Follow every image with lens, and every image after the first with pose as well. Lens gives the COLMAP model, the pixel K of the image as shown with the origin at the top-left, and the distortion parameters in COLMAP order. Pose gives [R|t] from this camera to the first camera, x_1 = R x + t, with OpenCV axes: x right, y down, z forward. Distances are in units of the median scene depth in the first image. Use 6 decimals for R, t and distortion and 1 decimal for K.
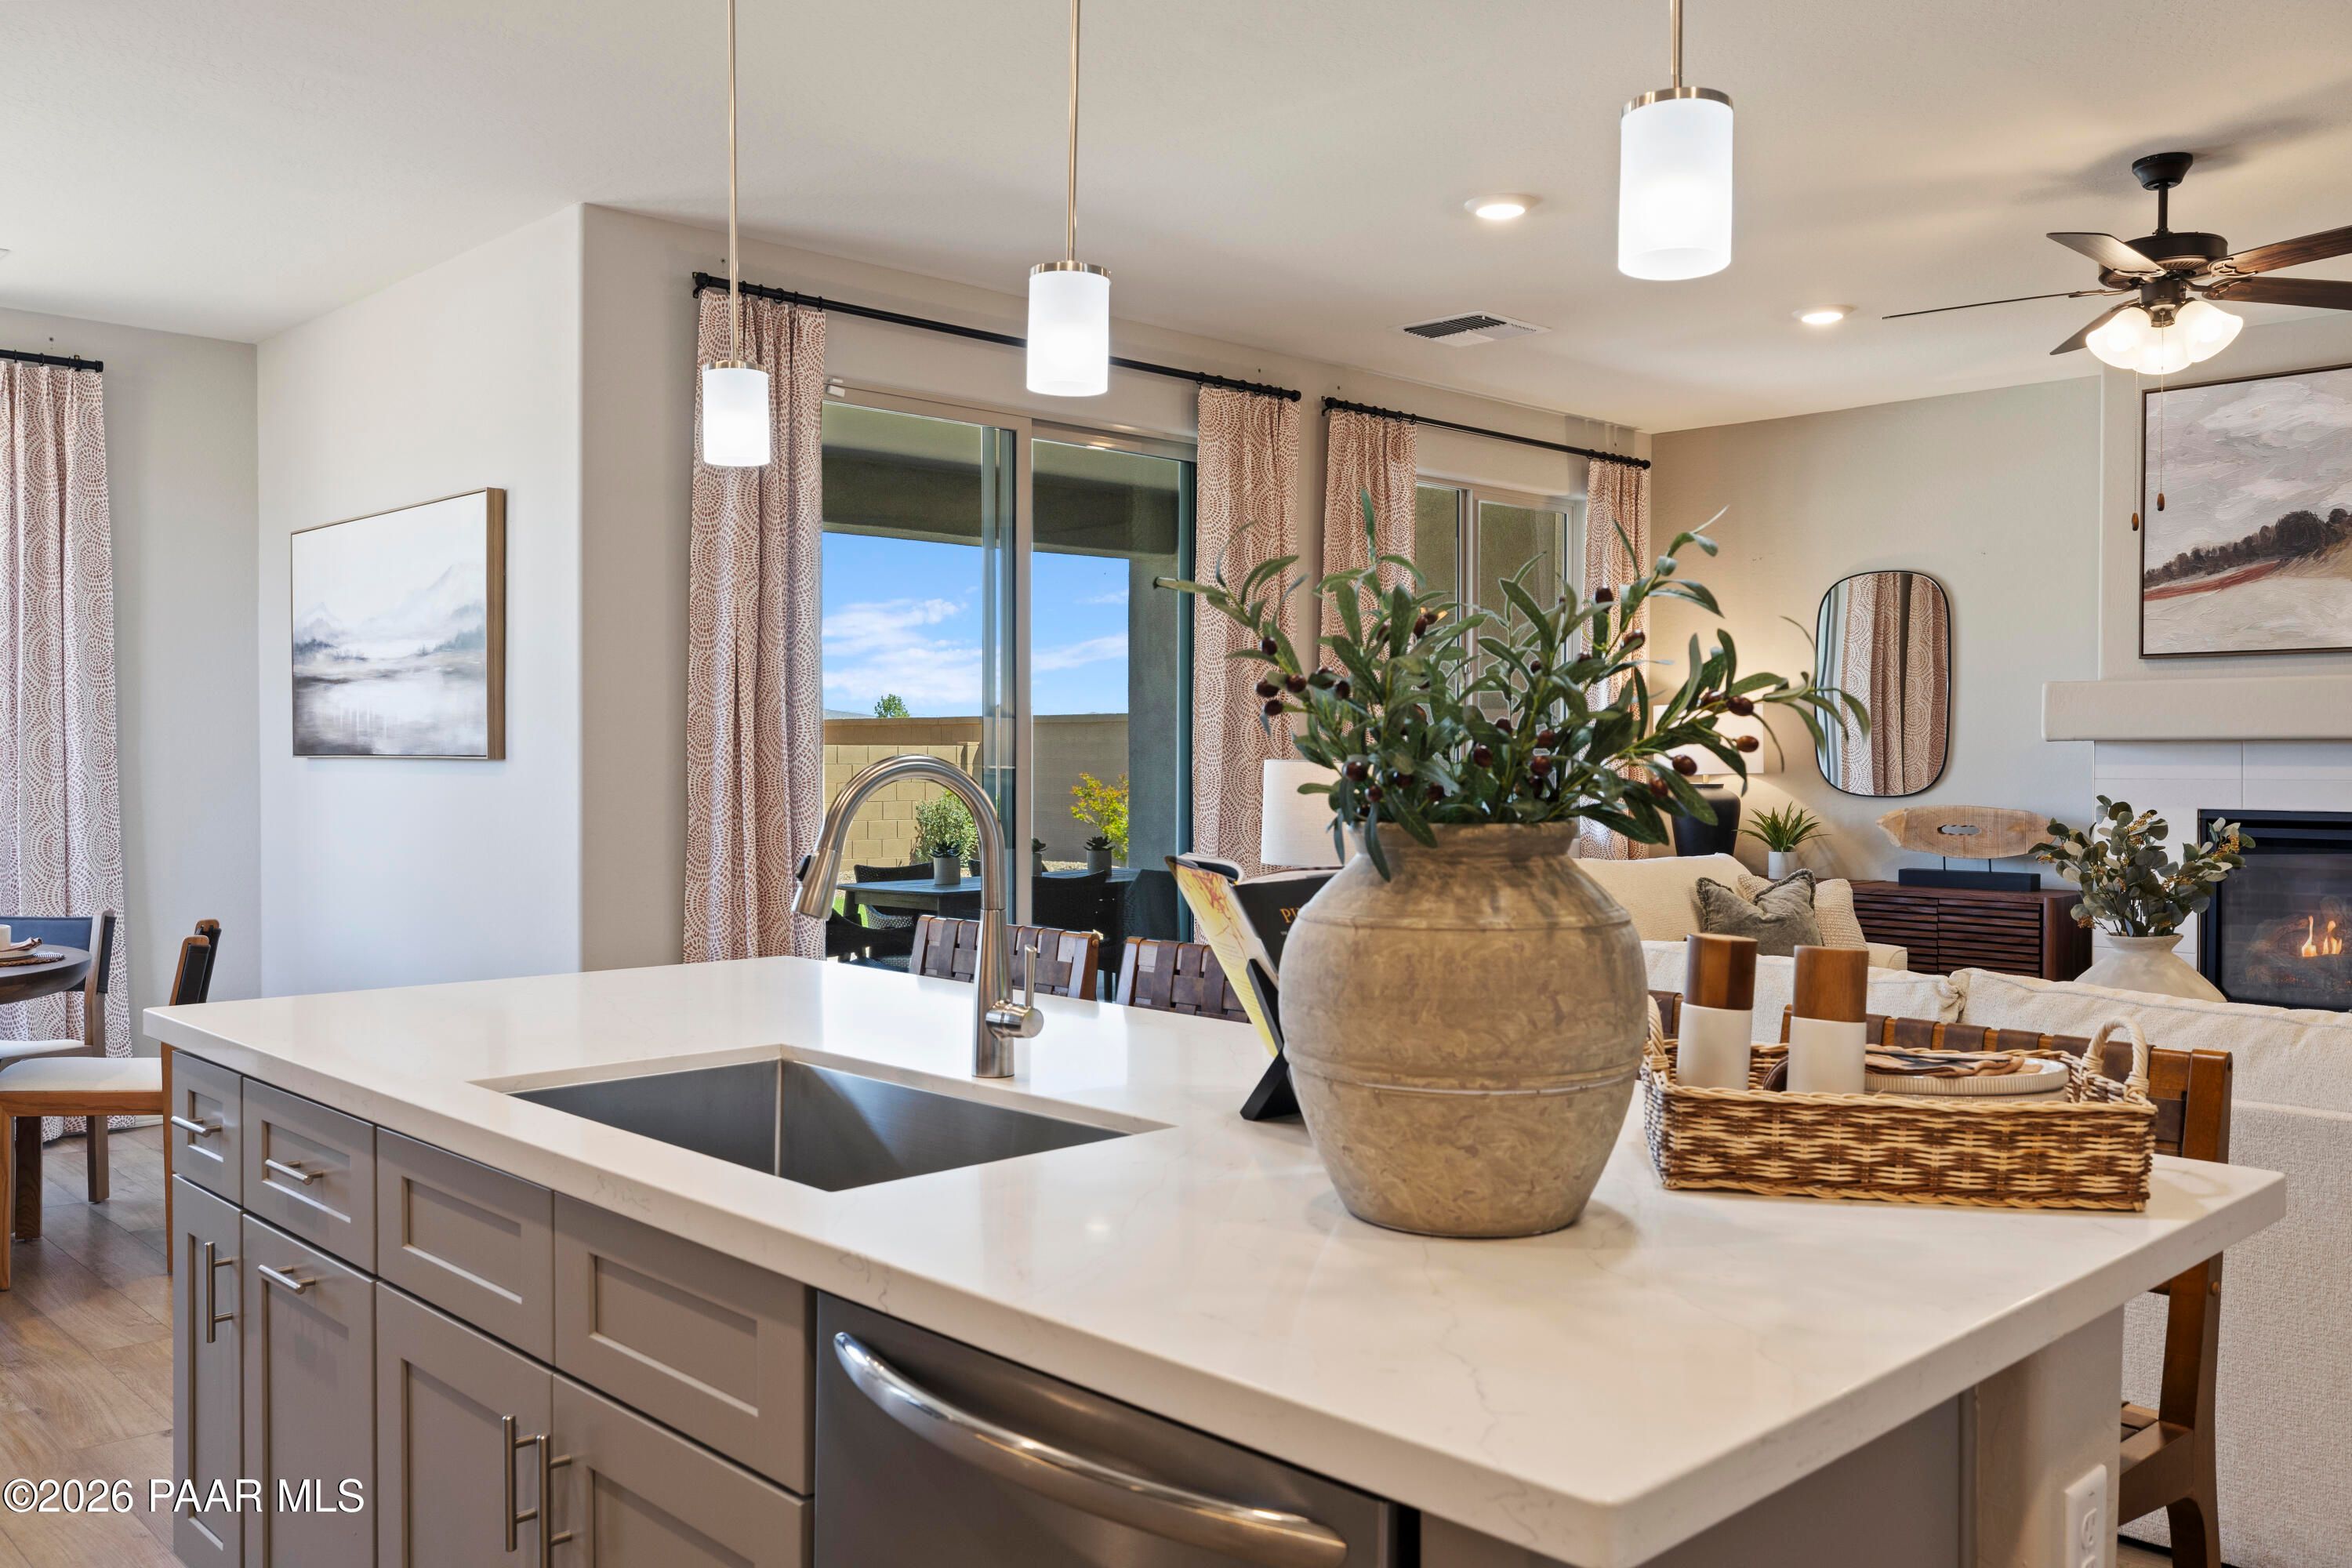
lens RADIAL K [[1867.8, 0, 1144.8], [0, 1867.8, 787.5], [0, 0, 1]] dist [-0.000562, -0.002339]
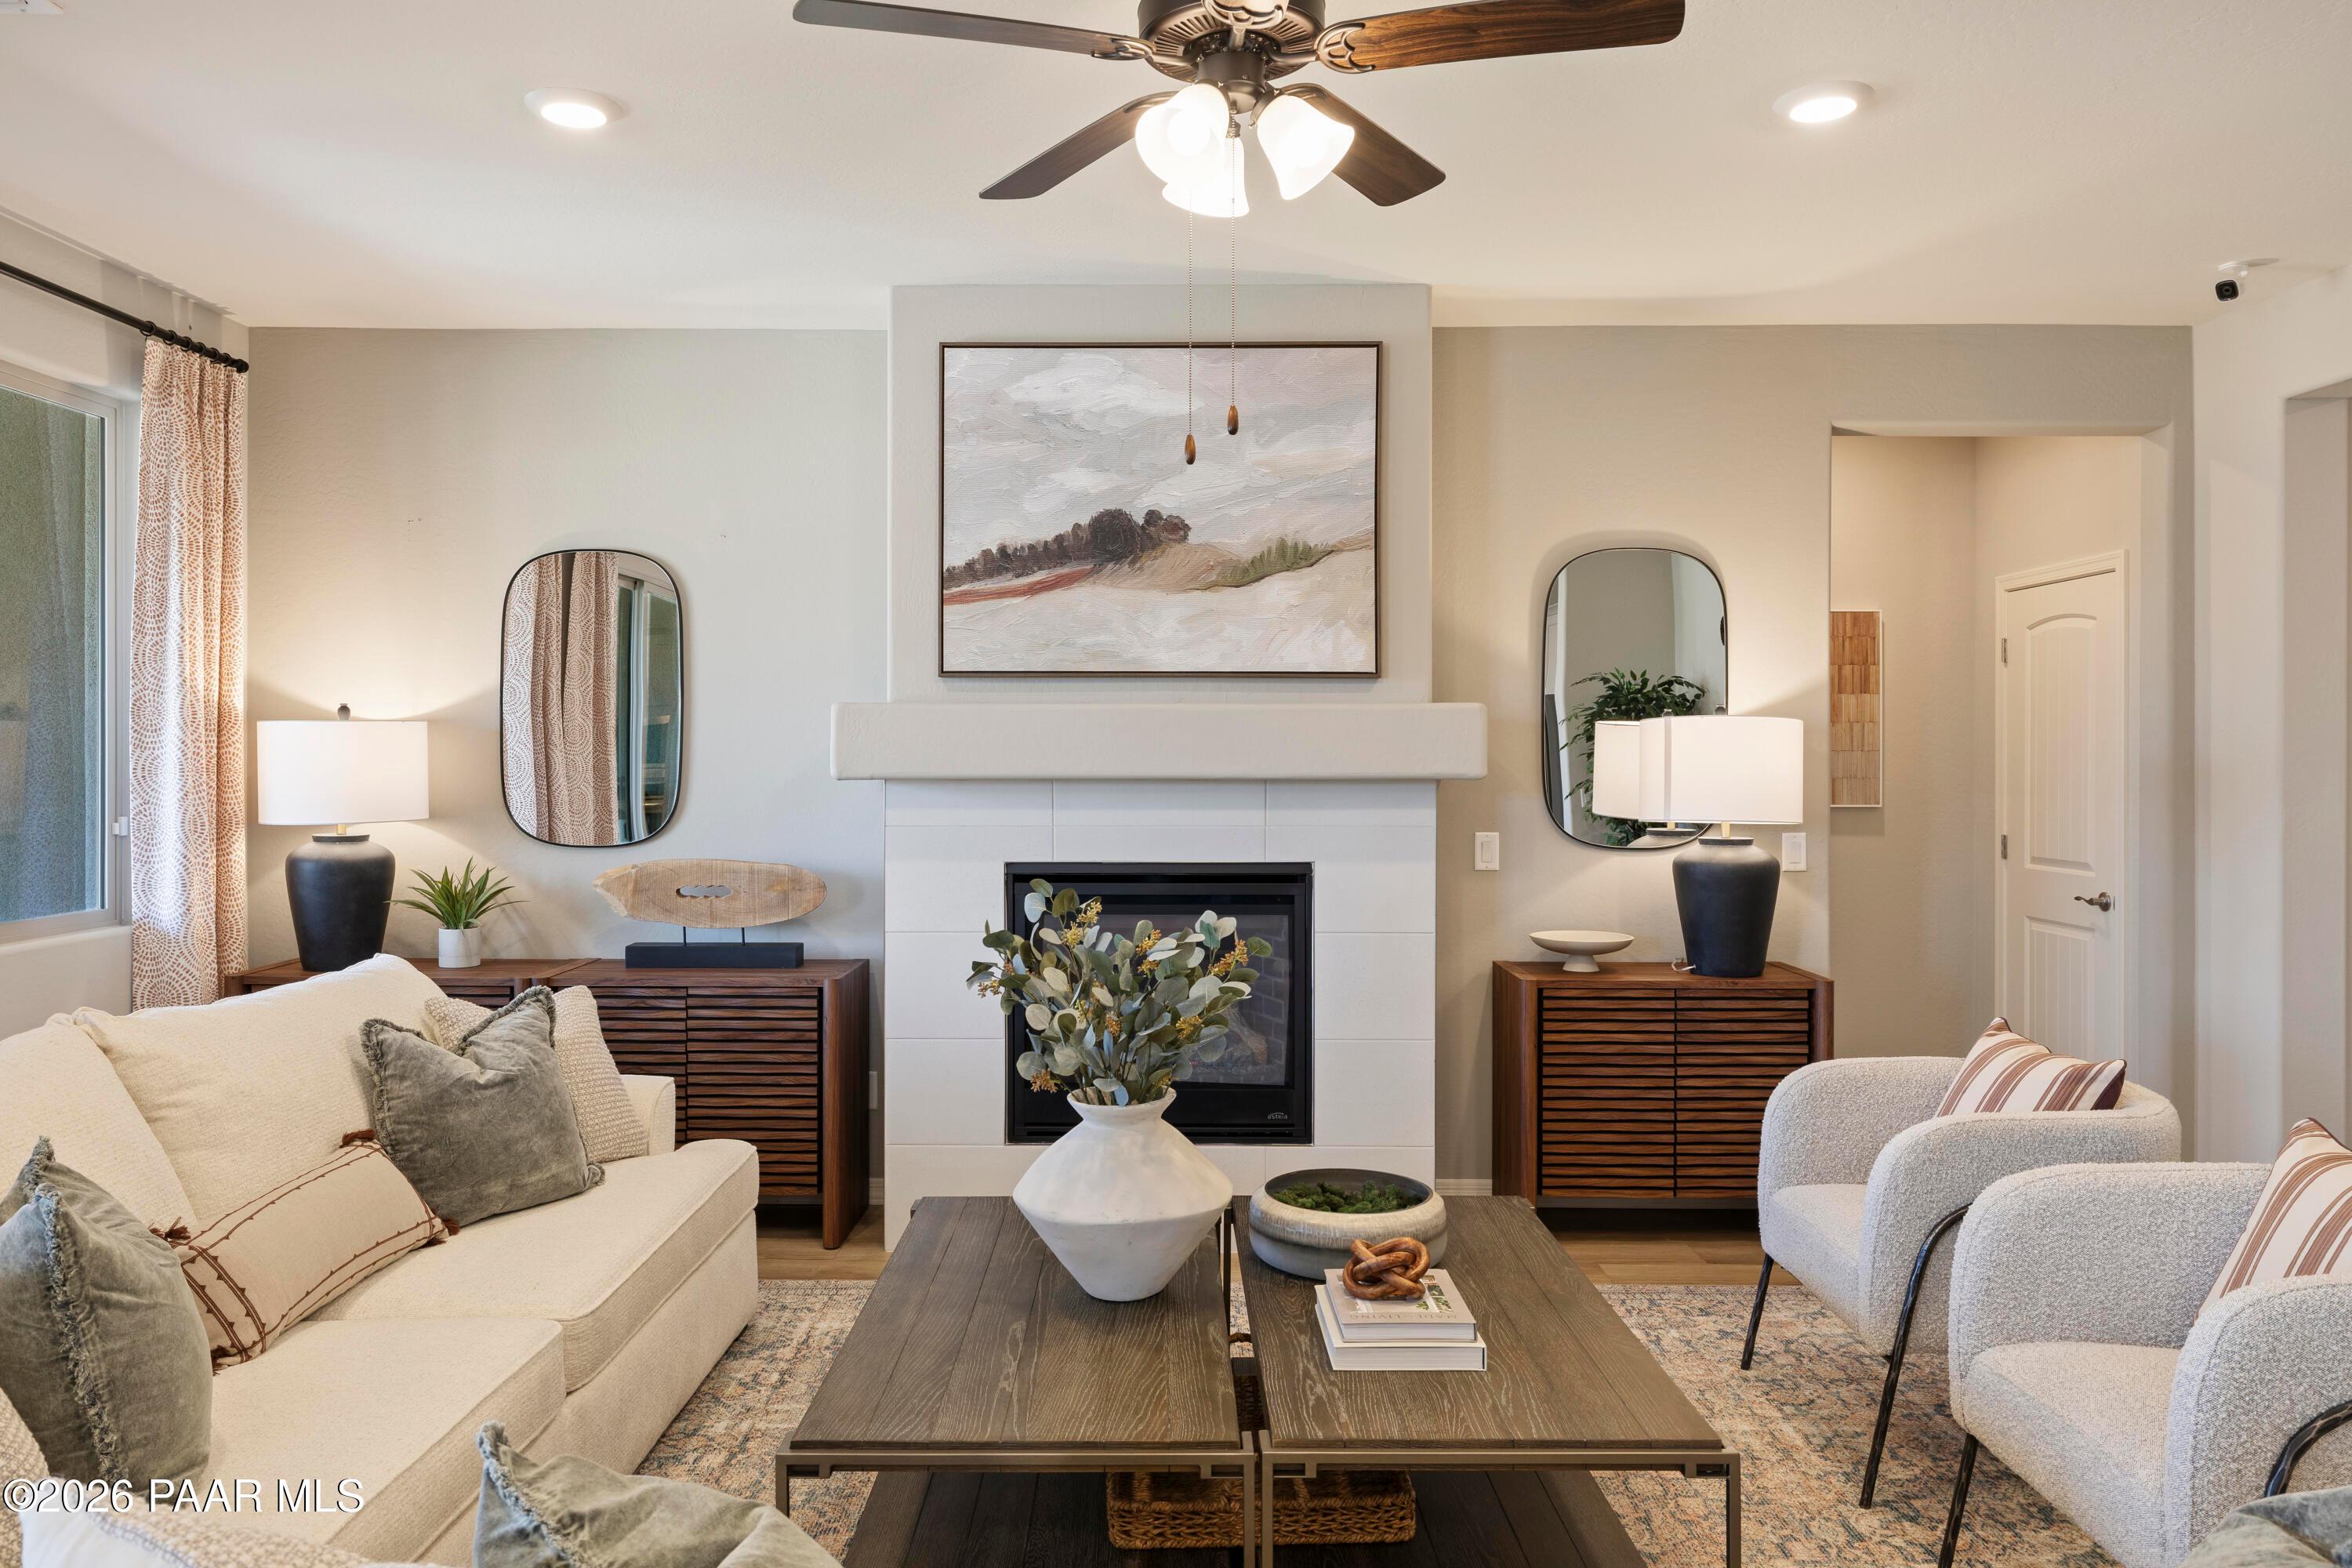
lens RADIAL K [[1594.9, 0, 1157.8], [0, 1594.9, 758.3], [0, 0, 1]] dist [0.001412, -0.000600]
pose [[0.696535, -0.001747, 0.717521, 0.111943], [0.012161, 0.999882, -0.009370, -0.027634], [-0.717420, 0.015252, 0.696474, 0.478654]]
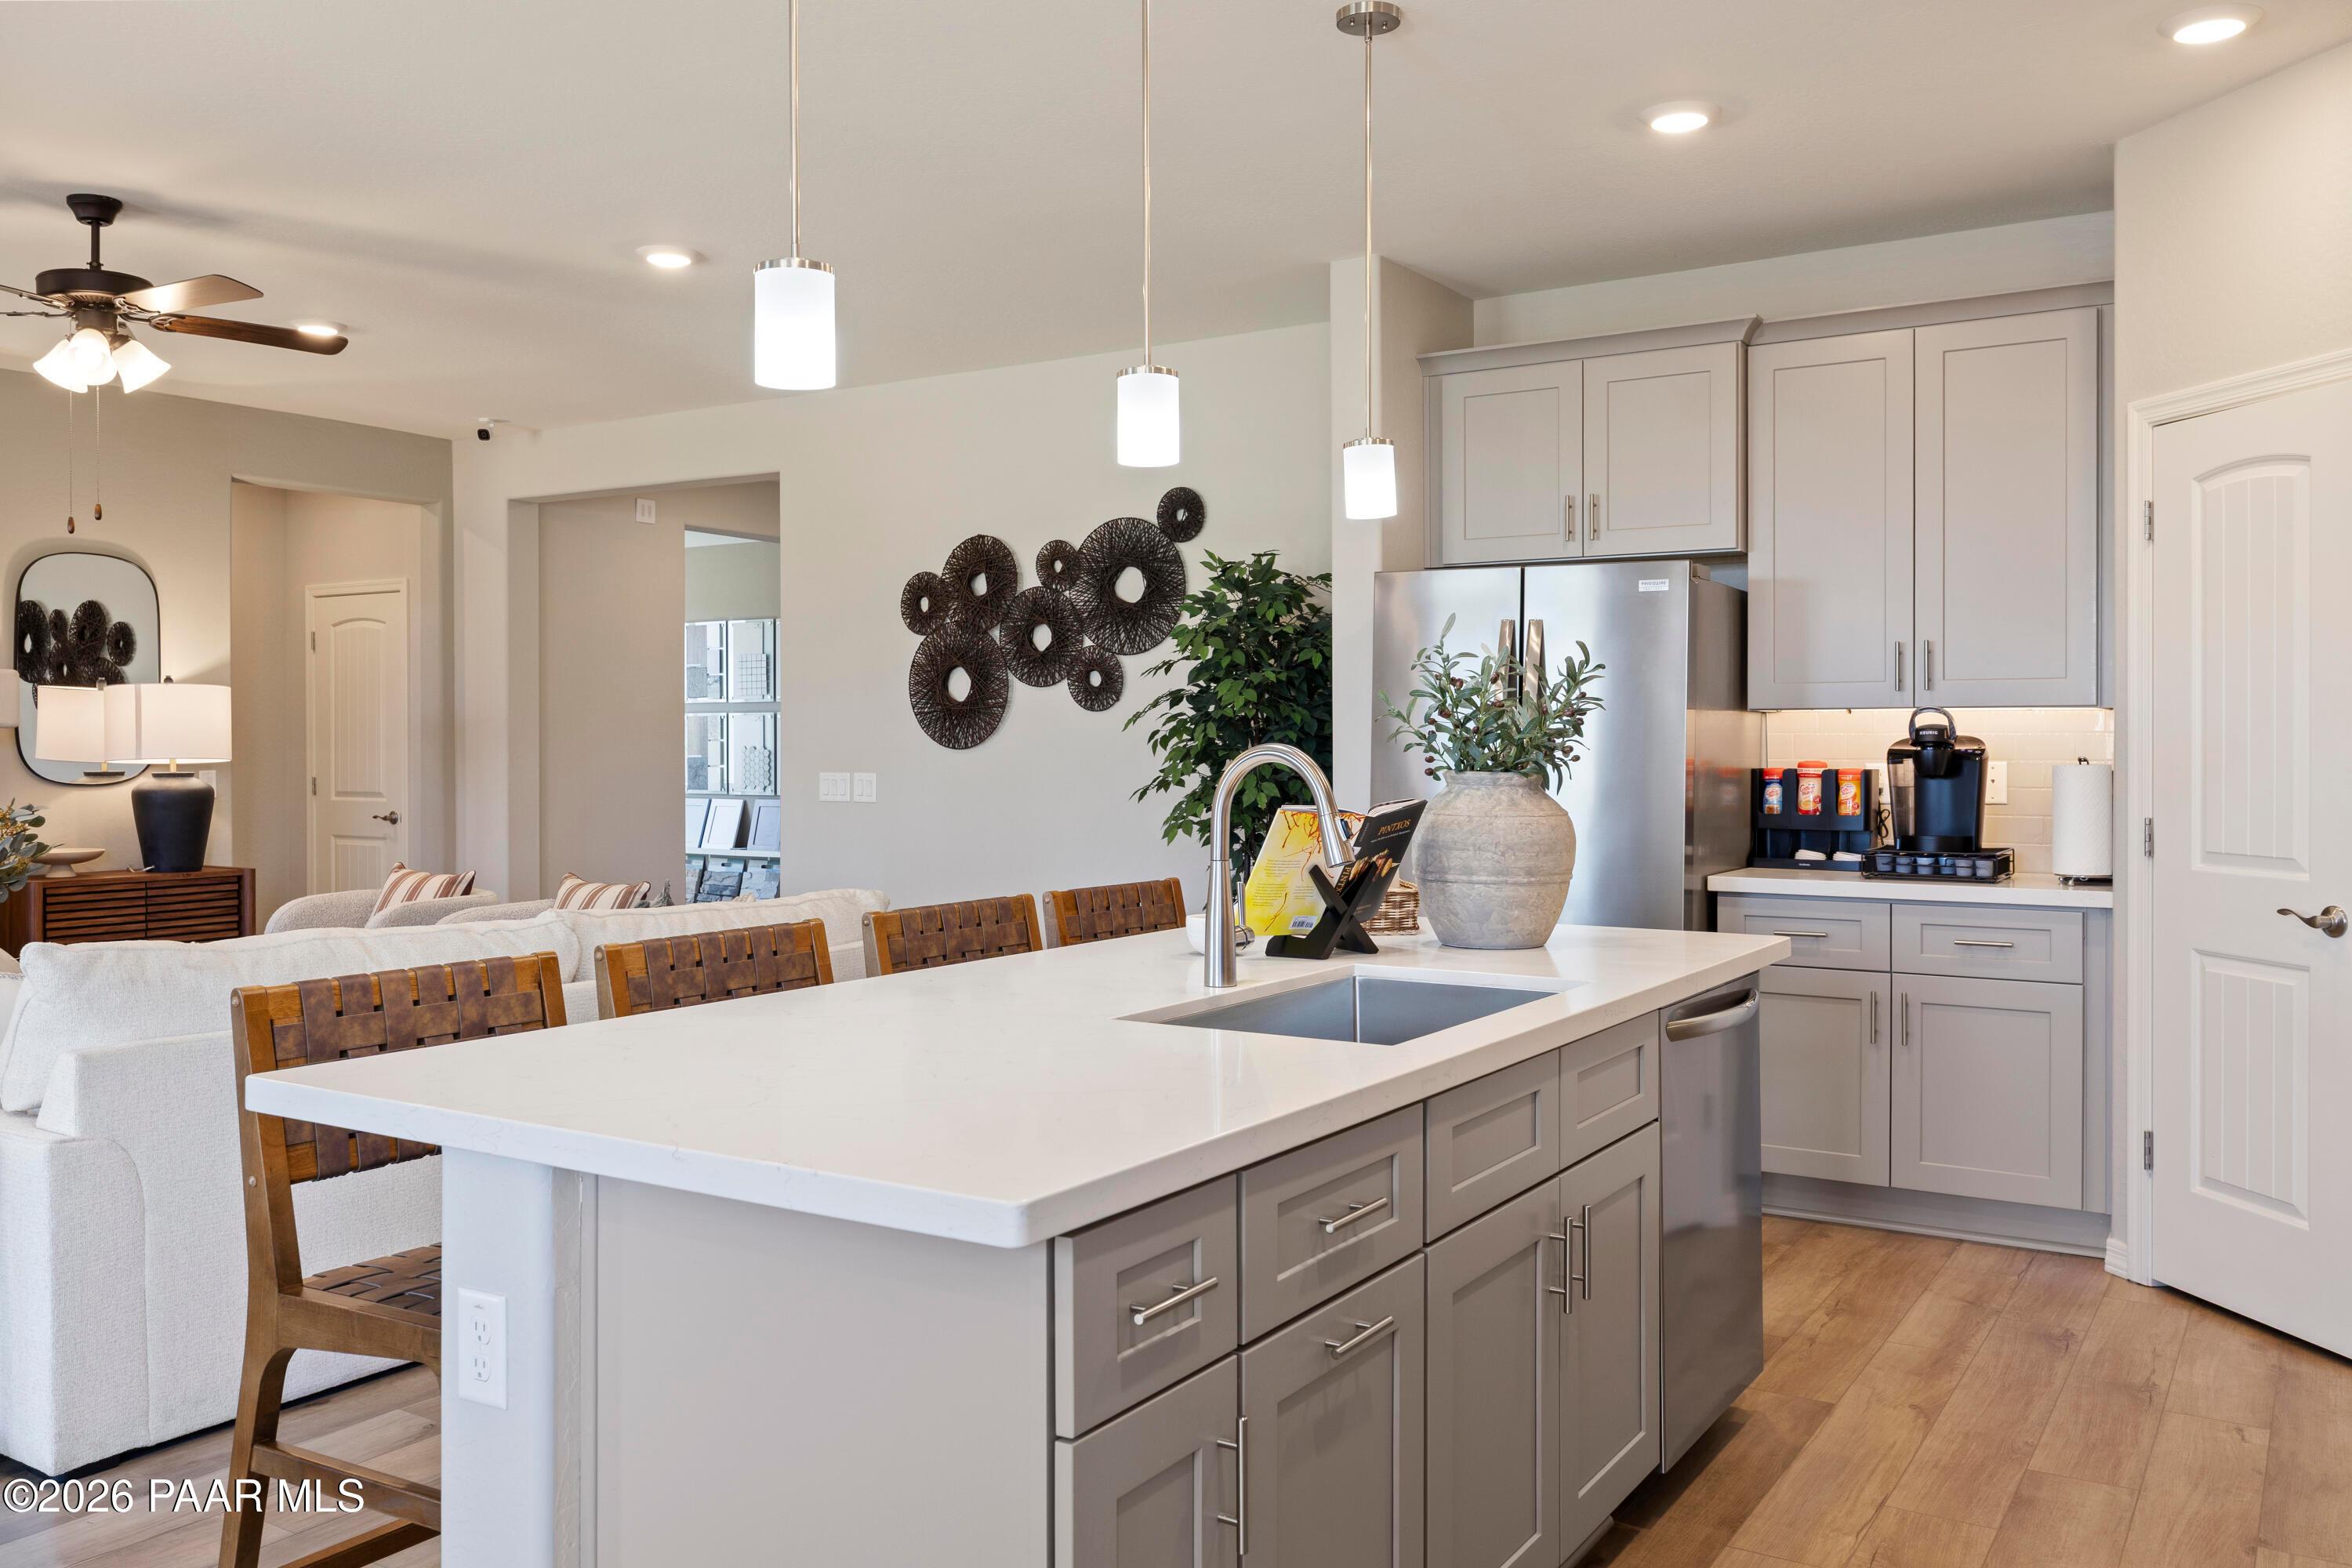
lens RADIAL K [[1867.8, 0, 1152.4], [0, 1867.8, 750.1], [0, 0, 1]] dist [-0.000562, -0.002339]
pose [[-0.240509, -0.005974, 0.970628, -0.487200], [0.017864, 0.999784, 0.010580, -0.010088], [-0.970482, 0.019884, -0.240351, 0.485445]]
